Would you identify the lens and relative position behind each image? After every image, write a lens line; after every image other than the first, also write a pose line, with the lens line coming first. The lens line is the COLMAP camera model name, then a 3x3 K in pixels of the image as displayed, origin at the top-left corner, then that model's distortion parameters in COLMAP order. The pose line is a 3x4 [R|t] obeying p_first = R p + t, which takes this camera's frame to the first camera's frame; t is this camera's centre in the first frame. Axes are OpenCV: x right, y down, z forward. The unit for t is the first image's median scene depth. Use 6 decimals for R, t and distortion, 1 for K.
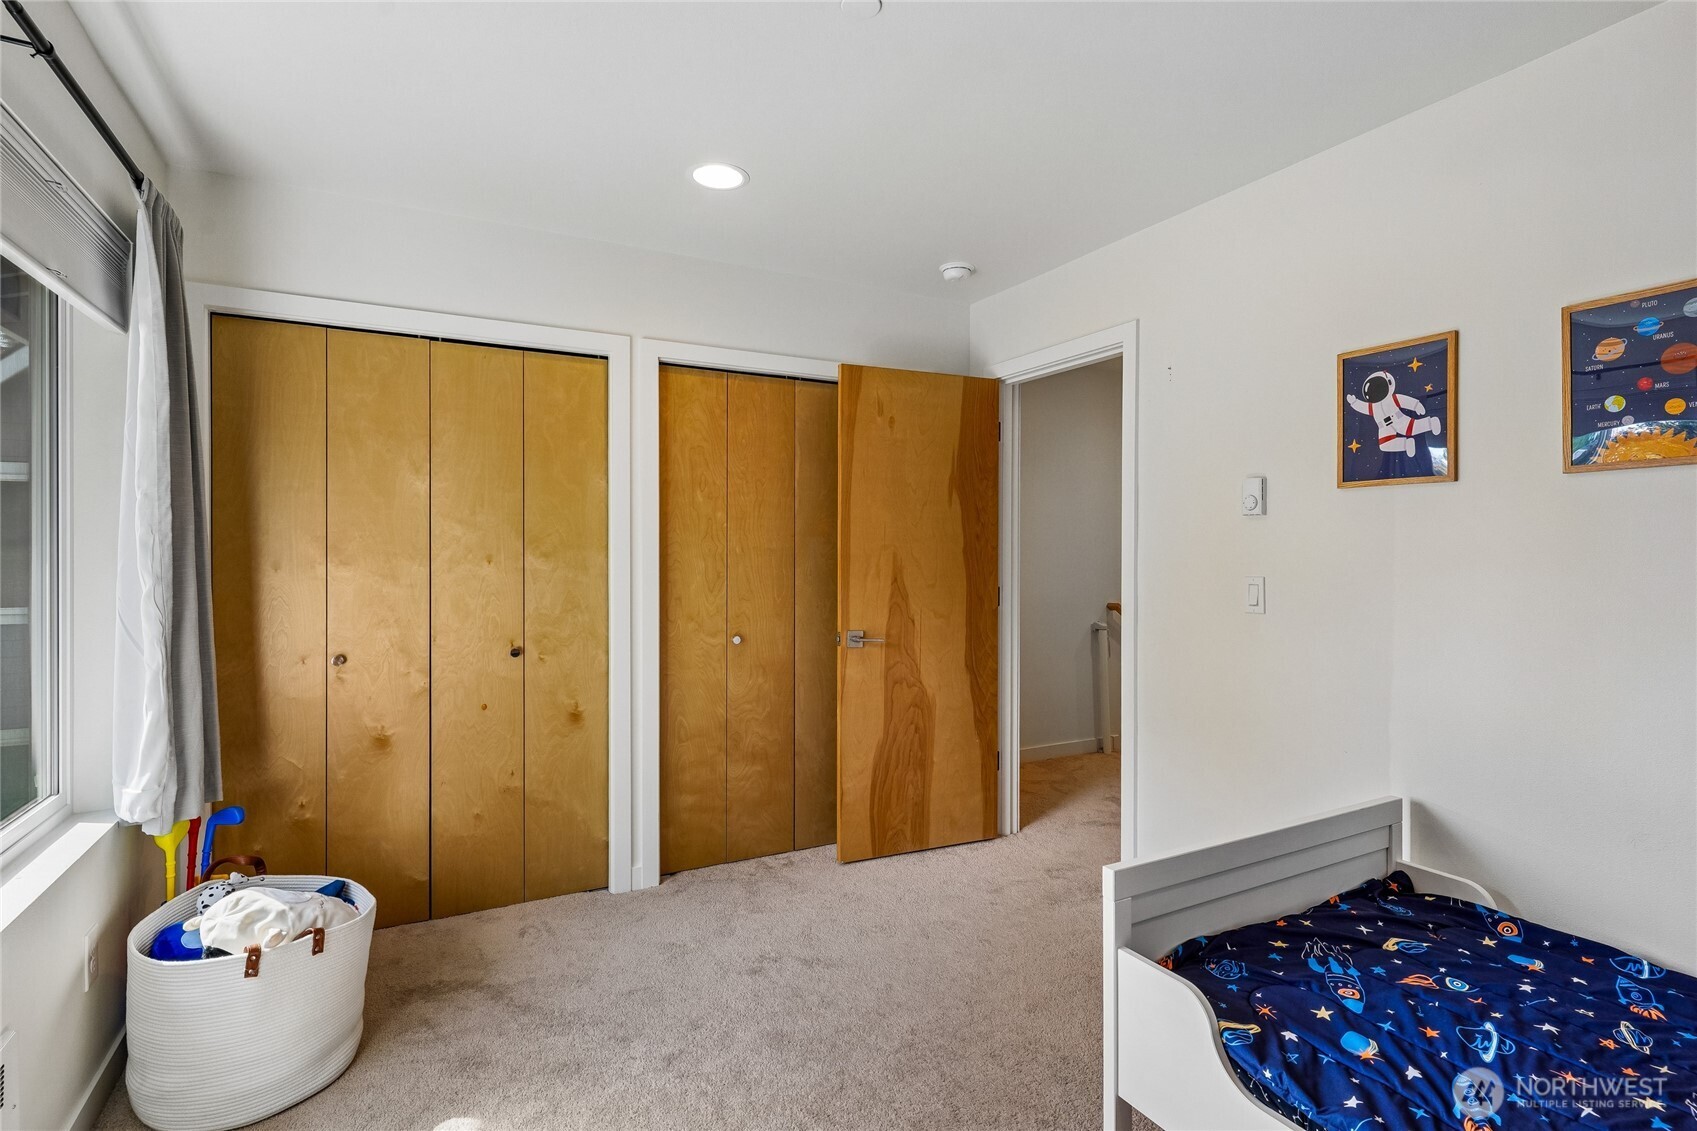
lens RADIAL K [[825.0, 0, 848.5], [0, 825.0, 565.5], [0, 0, 1]] dist [-0.002564, -0.002528]
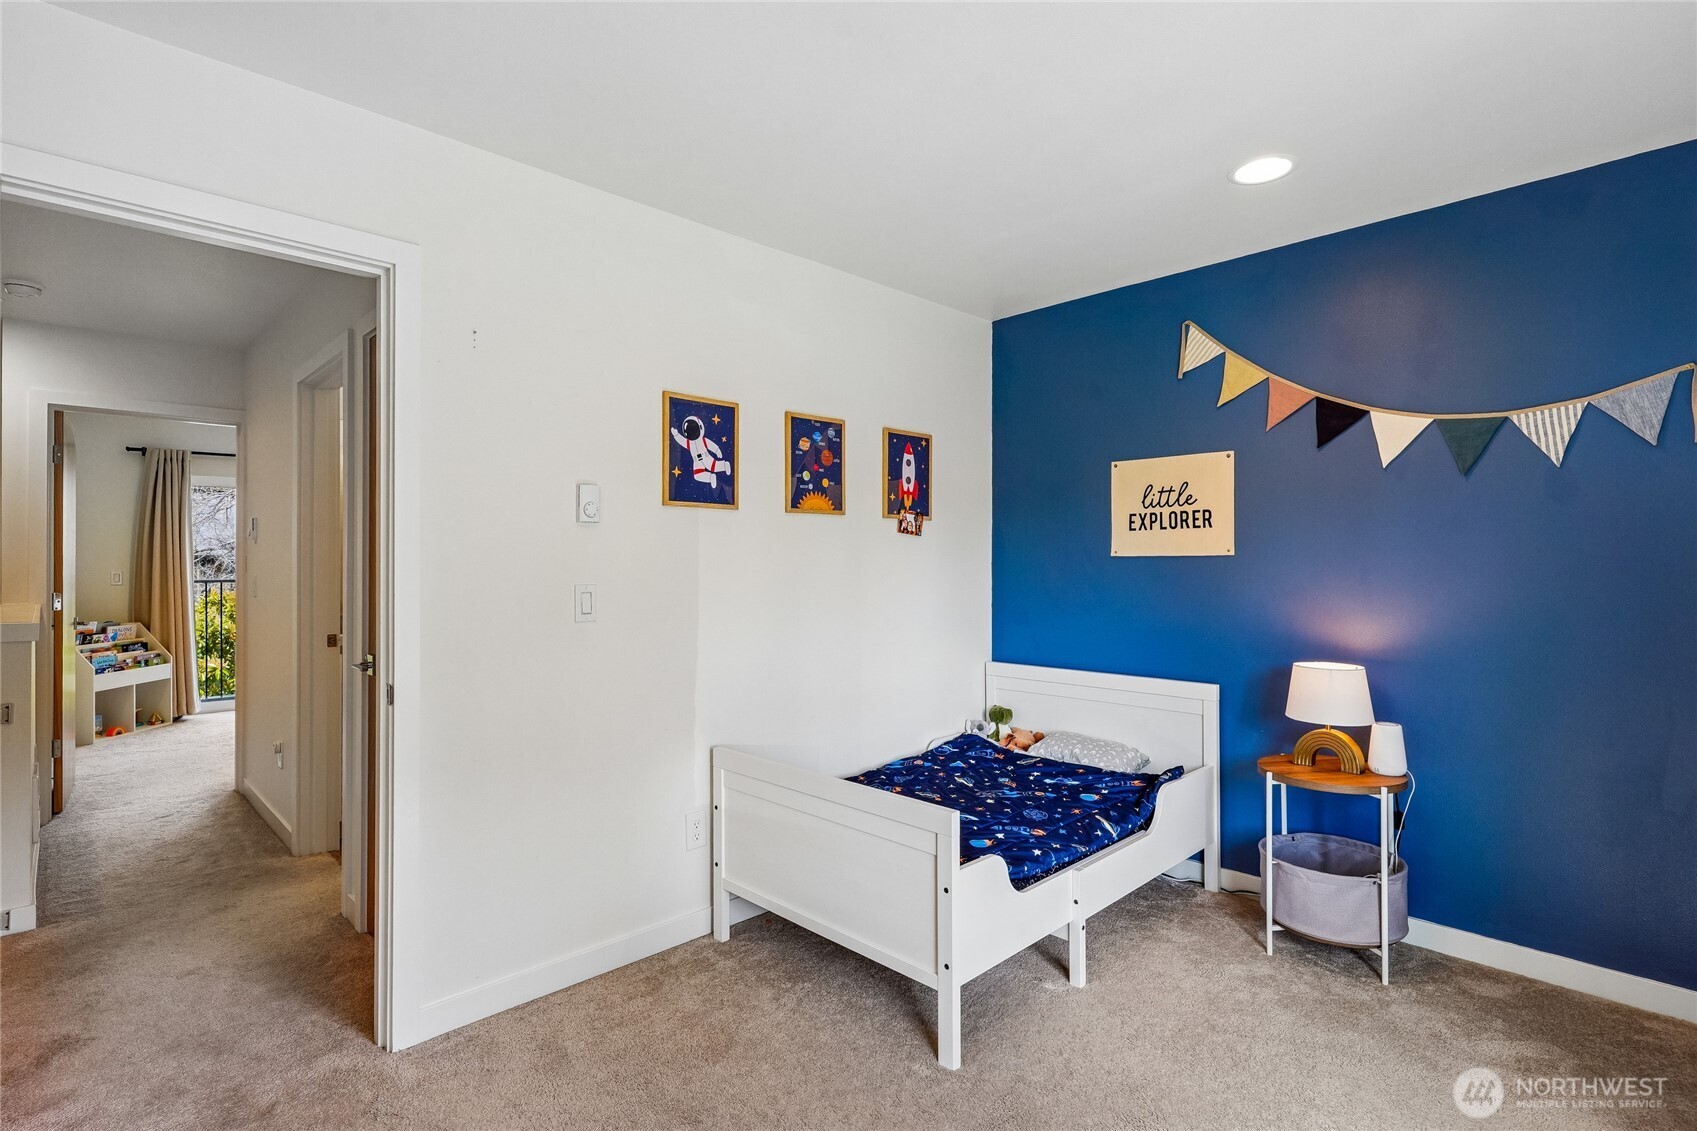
lens RADIAL K [[825.0, 0, 848.5], [0, 825.0, 565.5], [0, 0, 1]] dist [-0.002564, -0.002528]
pose [[-0.282326, -0.004910, 0.959306, -0.637299], [0.015170, 0.999839, 0.009582, -0.016638], [-0.959199, 0.017258, -0.282206, 1.145967]]
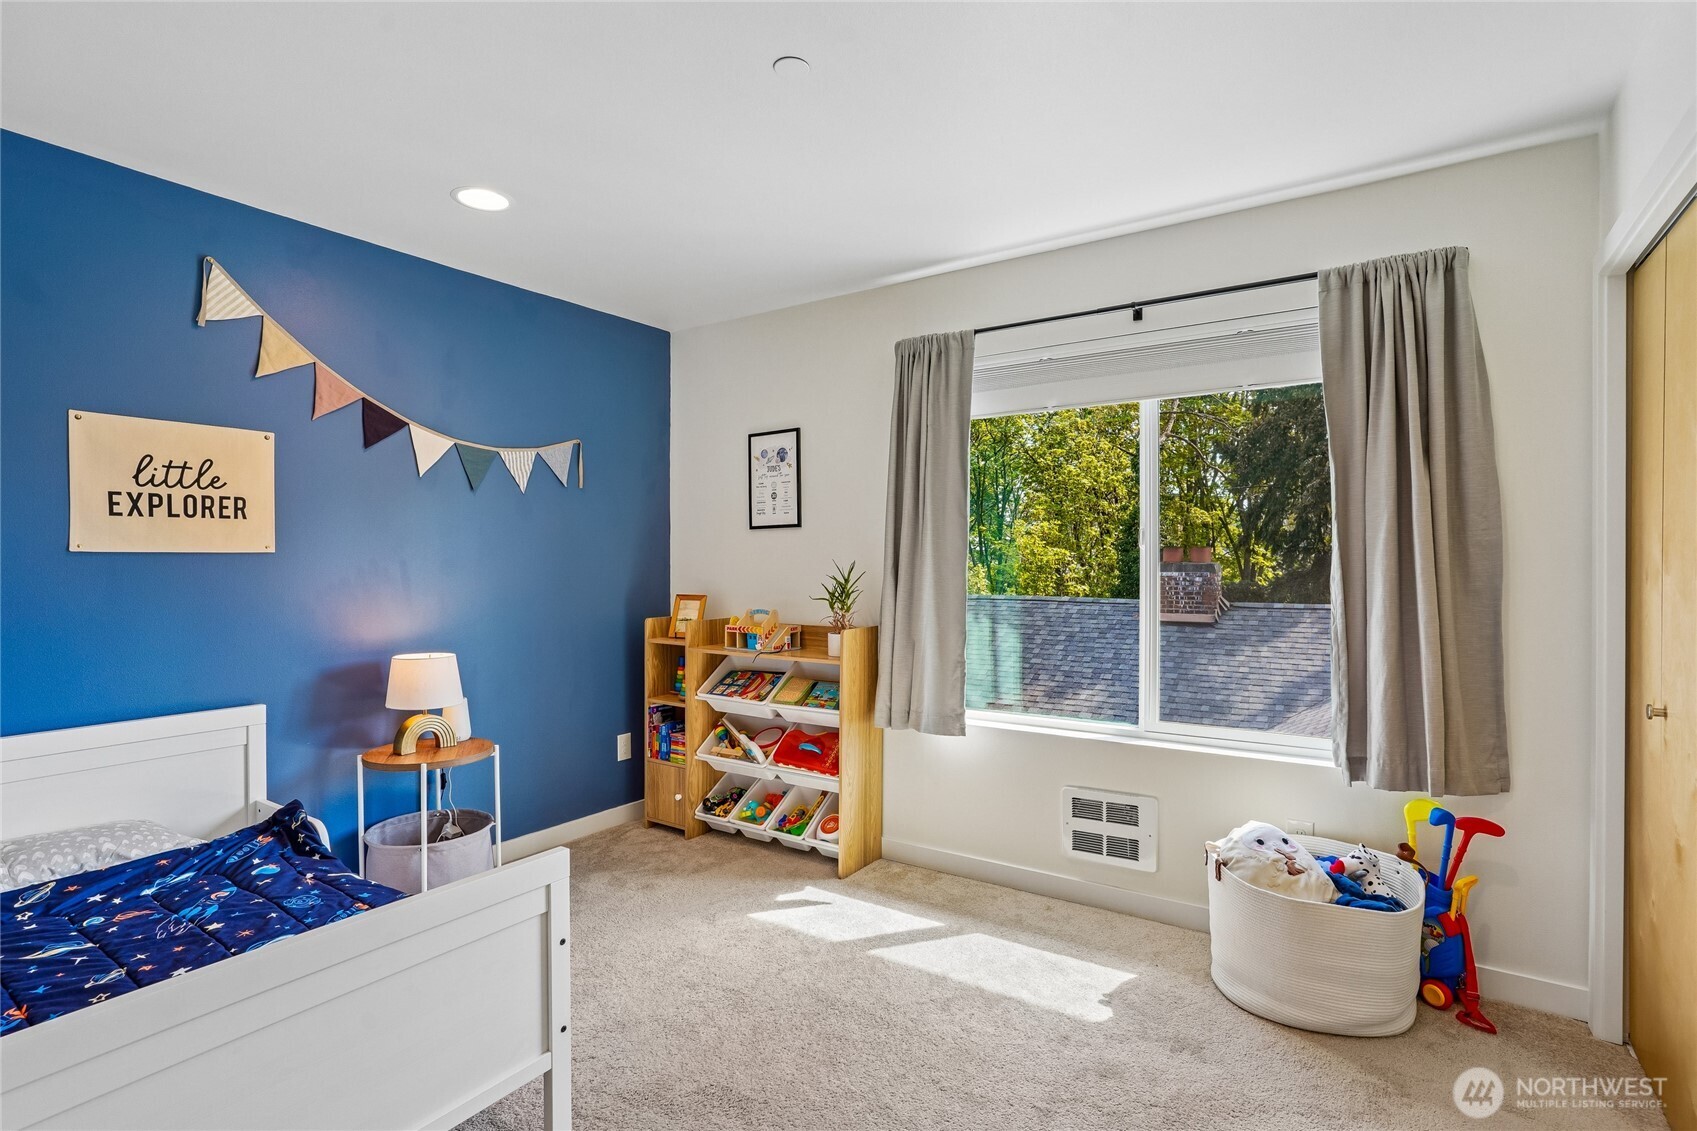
lens RADIAL K [[825.0, 0, 848.5], [0, 825.0, 565.5], [0, 0, 1]] dist [-0.002564, -0.002528]
pose [[-0.882205, 0.002676, -0.470858, 0.199898], [-0.008703, 0.999720, 0.021987, -0.024243], [0.470785, 0.023495, -0.881935, 1.538461]]
